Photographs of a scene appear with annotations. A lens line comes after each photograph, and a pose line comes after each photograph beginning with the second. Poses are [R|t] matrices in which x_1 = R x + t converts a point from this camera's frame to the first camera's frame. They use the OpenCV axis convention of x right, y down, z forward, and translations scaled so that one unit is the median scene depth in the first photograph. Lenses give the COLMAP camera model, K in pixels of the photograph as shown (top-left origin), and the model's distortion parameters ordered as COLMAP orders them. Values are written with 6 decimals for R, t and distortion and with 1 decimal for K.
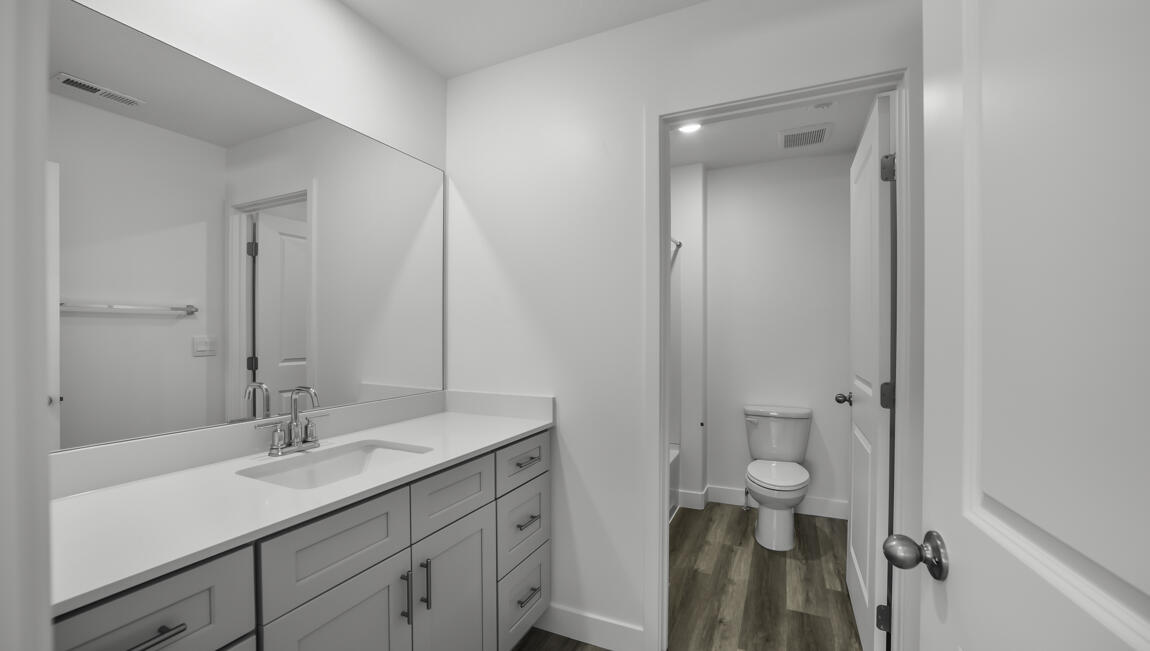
lens RADIAL K [[463.9, 0, 583.0], [0, 463.9, 335.3], [0, 0, 1]] dist [-0.004423, -0.000285]
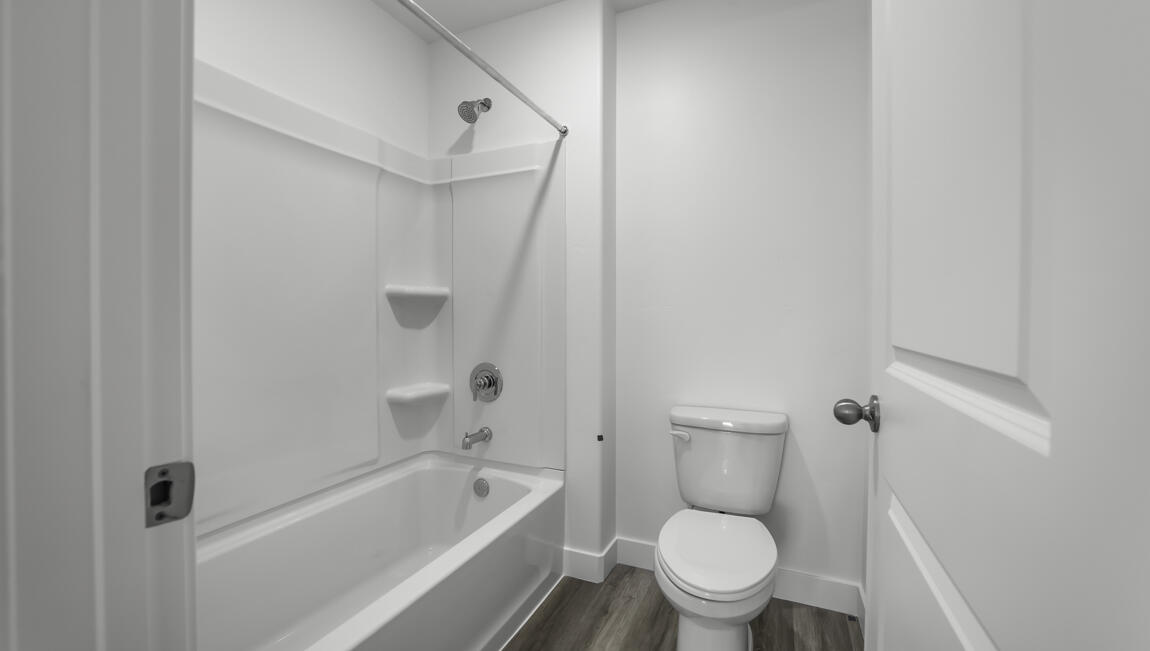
lens RADIAL K [[463.9, 0, 566.4], [0, 463.9, 319.1], [0, 0, 1]] dist [-0.004423, -0.000285]
pose [[0.999815, 0.010171, -0.016325, 0.227129], [-0.010143, 0.999947, 0.001786, 0.042019], [0.016342, -0.001620, 0.999865, 0.424912]]
